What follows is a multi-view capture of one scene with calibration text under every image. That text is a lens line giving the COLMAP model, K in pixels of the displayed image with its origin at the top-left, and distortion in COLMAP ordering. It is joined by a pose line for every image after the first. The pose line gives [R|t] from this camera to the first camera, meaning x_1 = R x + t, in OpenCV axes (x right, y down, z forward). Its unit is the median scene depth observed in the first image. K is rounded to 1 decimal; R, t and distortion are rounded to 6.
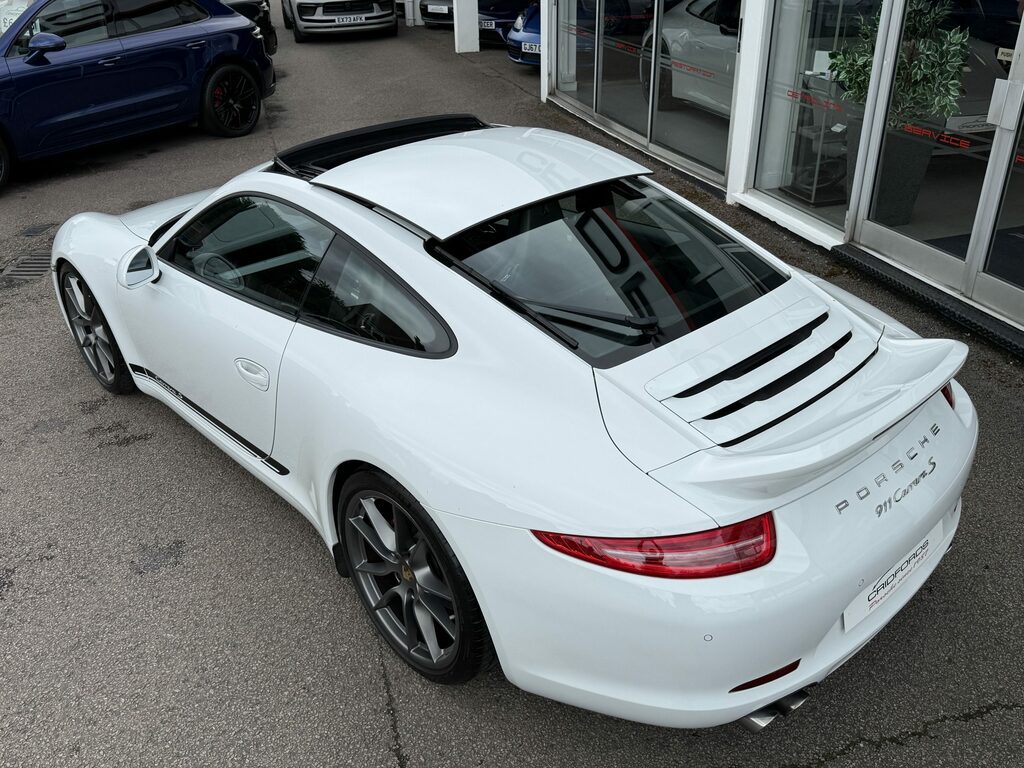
lens RADIAL K [[872.1, 0, 514.7], [0, 872.1, 379.5], [0, 0, 1]] dist [0.010420, -0.016218]
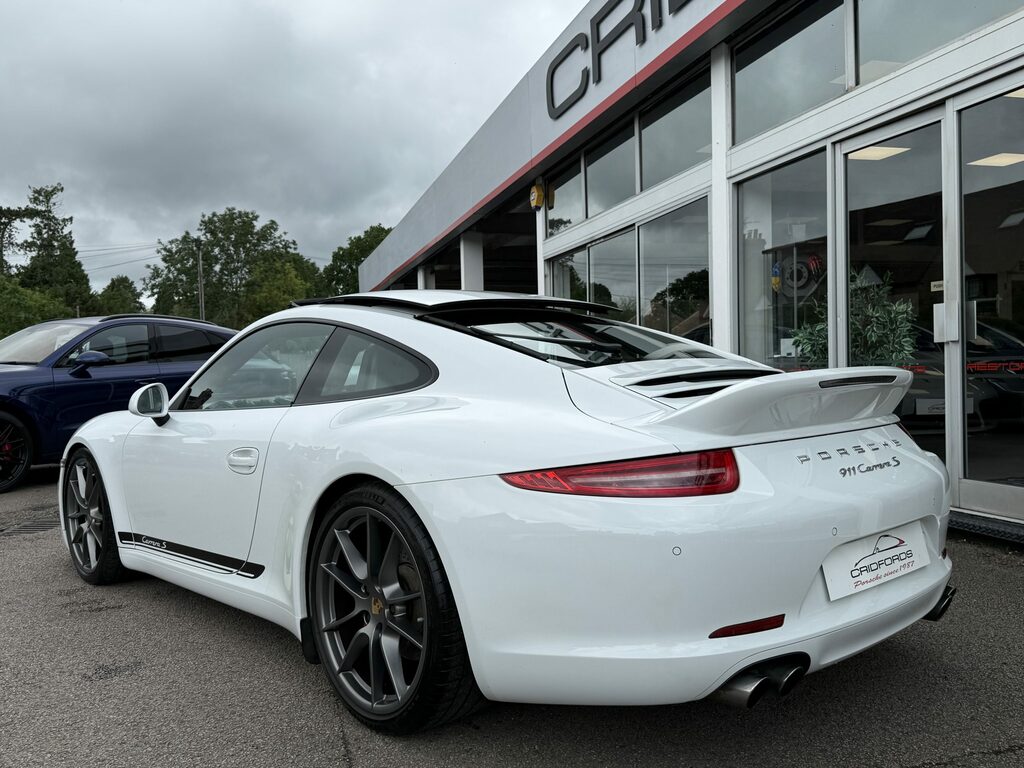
lens RADIAL K [[893.5, 0, 512.0], [0, 893.5, 384.0], [0, 0, 1]] dist [0.003043, -0.001631]
pose [[0.999897, -0.003919, -0.013771, 0.036265], [-0.002723, 0.892215, -0.451602, 0.405558], [0.014057, 0.451593, 0.892113, 0.016831]]
